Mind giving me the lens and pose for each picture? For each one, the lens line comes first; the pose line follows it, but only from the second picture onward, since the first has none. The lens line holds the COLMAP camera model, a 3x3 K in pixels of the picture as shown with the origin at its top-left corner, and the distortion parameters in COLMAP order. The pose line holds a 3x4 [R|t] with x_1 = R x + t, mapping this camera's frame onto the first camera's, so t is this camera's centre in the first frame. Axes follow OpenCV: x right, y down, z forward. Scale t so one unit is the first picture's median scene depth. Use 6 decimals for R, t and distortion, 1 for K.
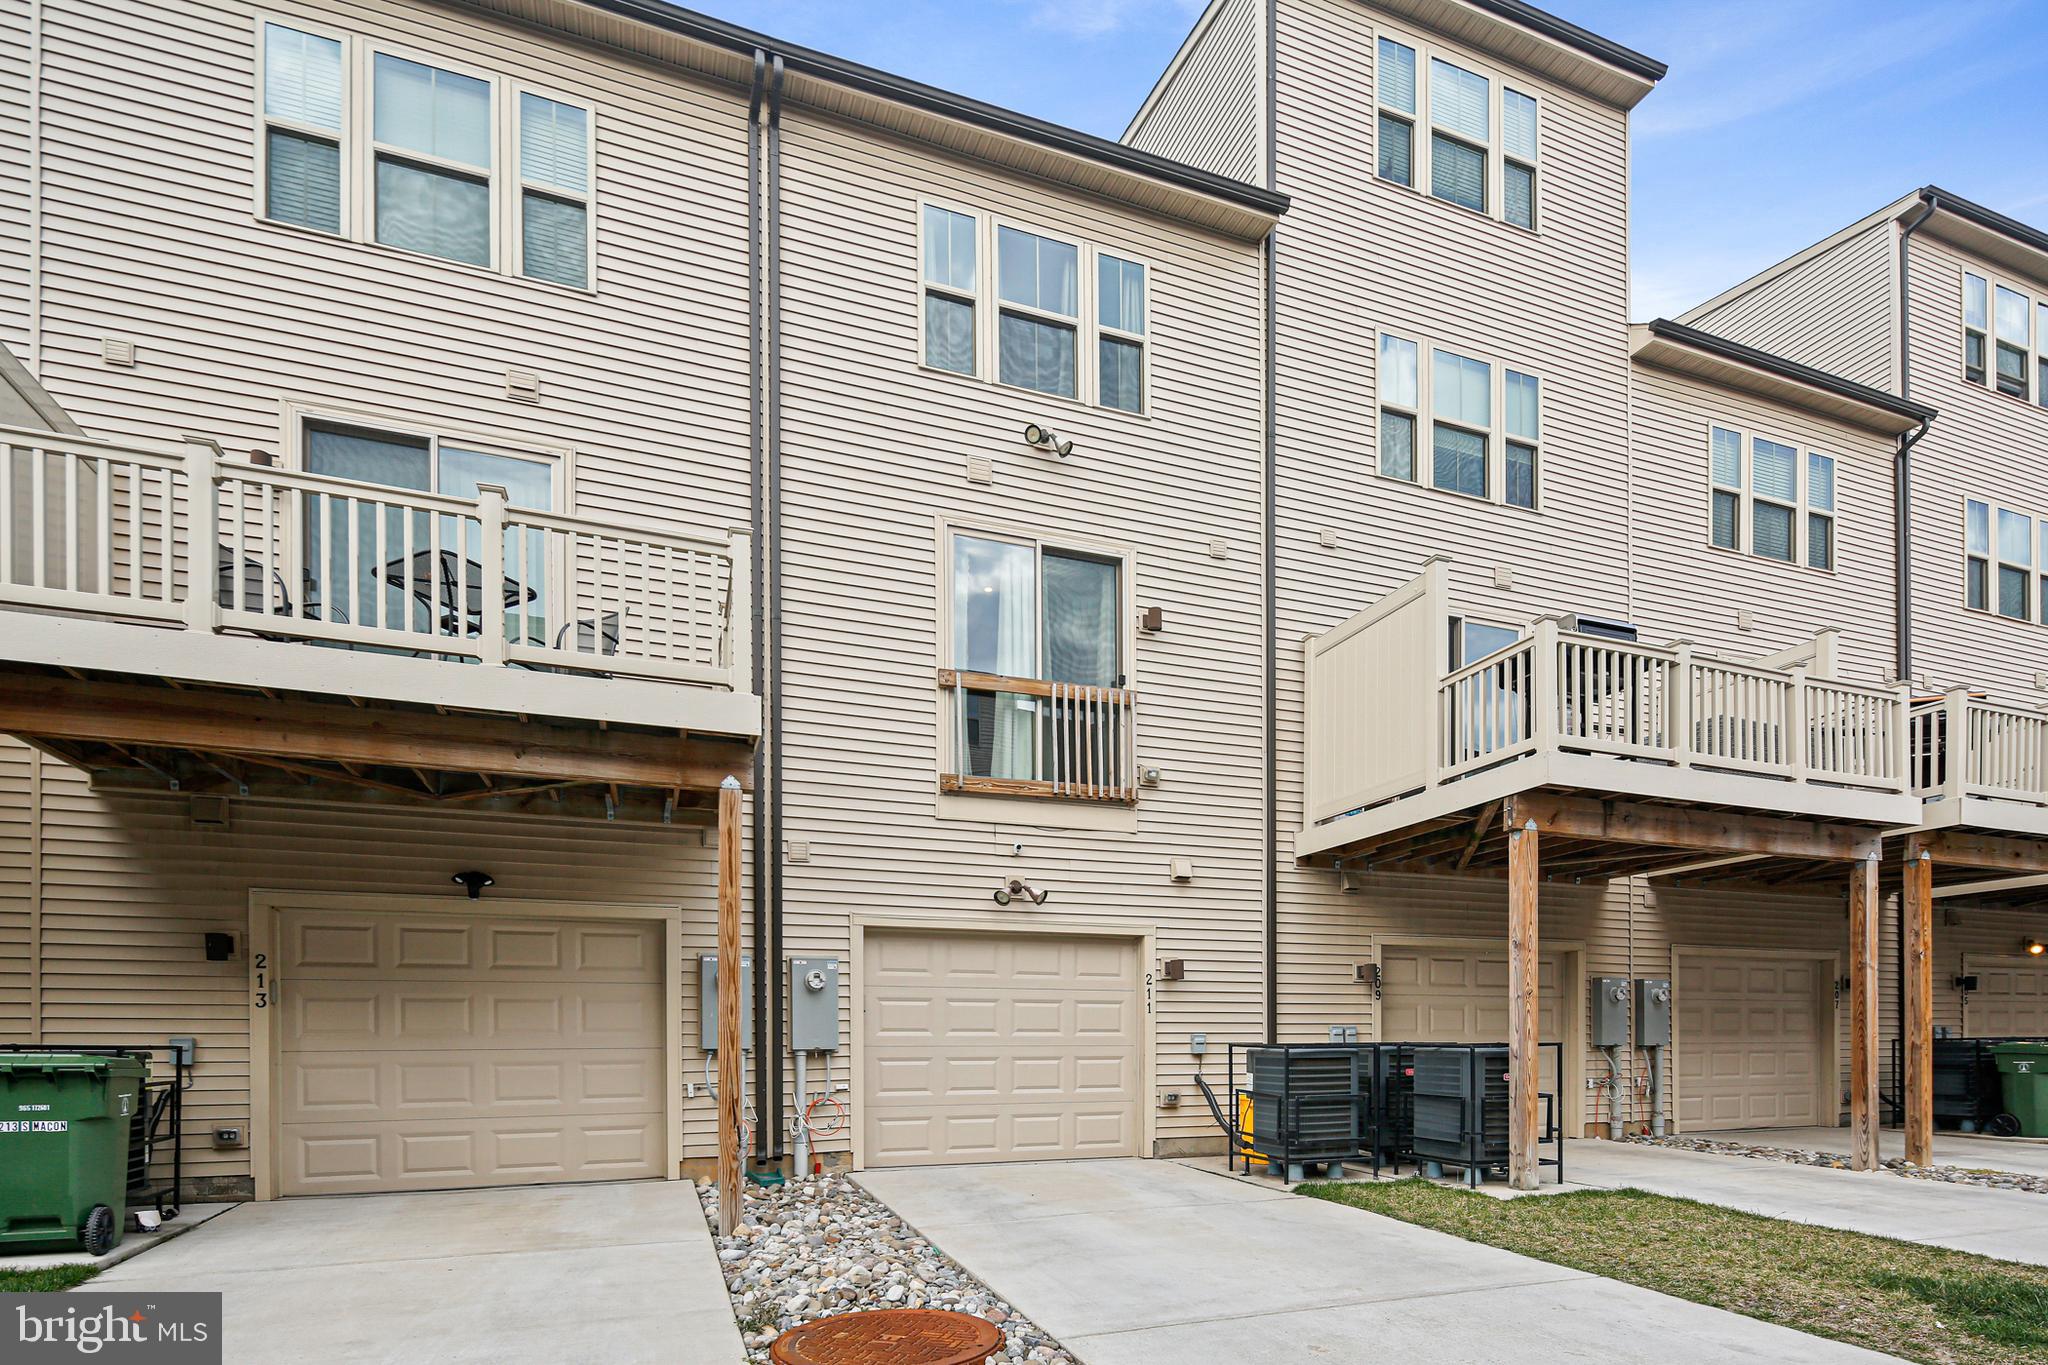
lens RADIAL K [[992.0, 0, 1025.3], [0, 992.0, 687.5], [0, 0, 1]] dist [0.000961, -0.001809]
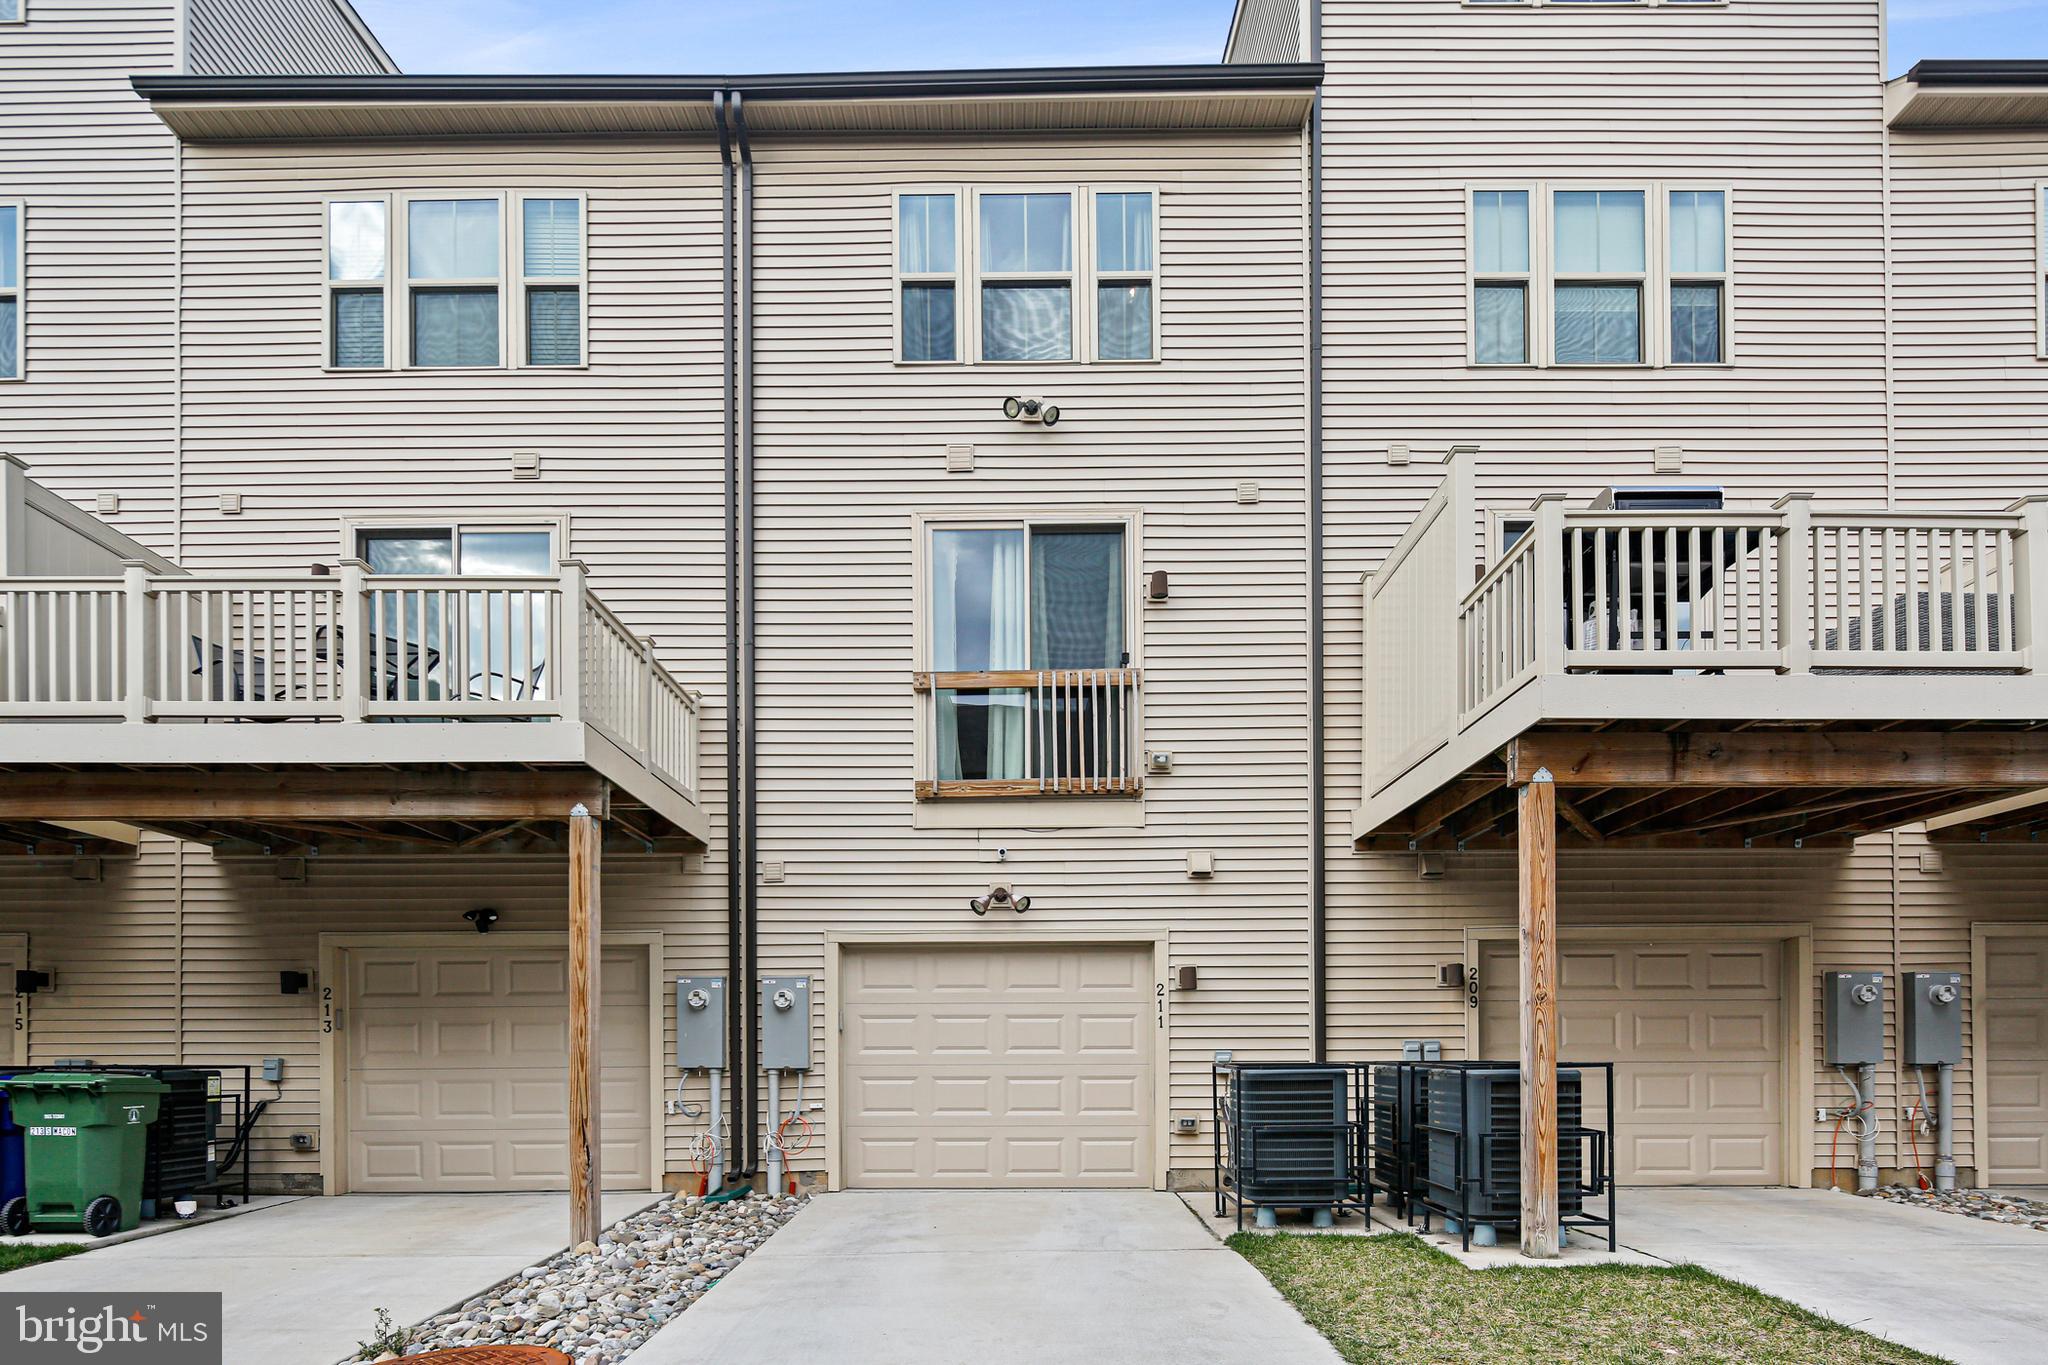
lens RADIAL K [[995.2, 0, 988.6], [0, 995.2, 722.2], [0, 0, 1]] dist [0.001281, -0.002216]
pose [[0.935855, -0.113417, -0.333634, 0.305819], [0.120279, 0.992740, -0.000088, 0.038938], [0.331221, -0.040047, 0.942703, 0.121975]]
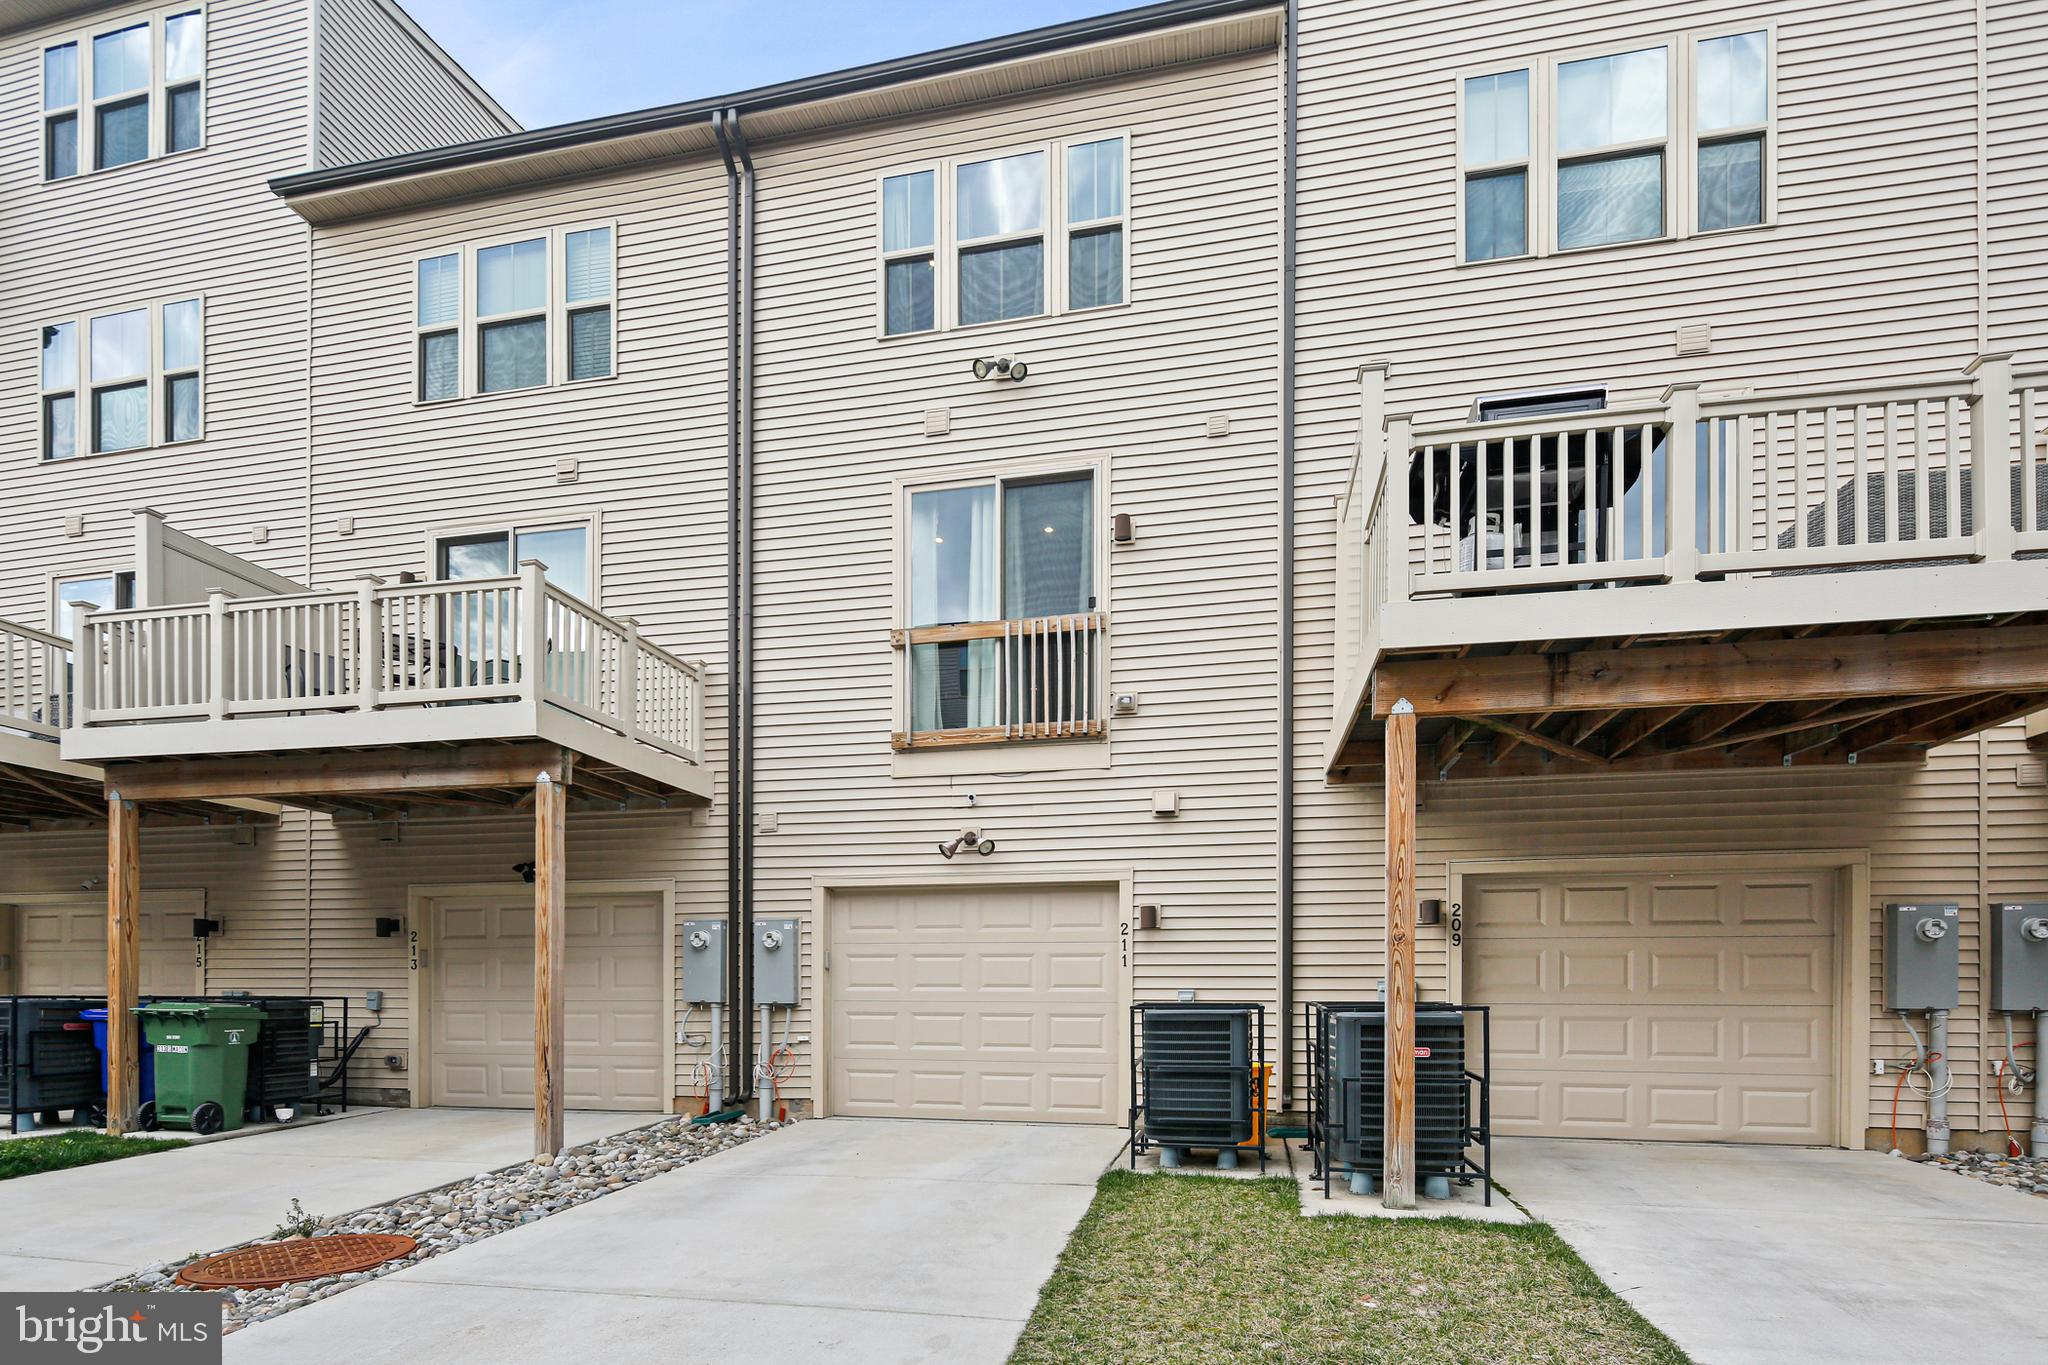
lens RADIAL K [[977.0, 0, 955.2], [0, 977.0, 658.5], [0, 0, 1]] dist [0.000644, -0.000929]
pose [[0.842757, -0.169250, -0.510994, 0.490662], [0.177316, 0.983589, -0.033342, 0.056222], [0.508251, -0.062508, 0.858937, 0.179769]]
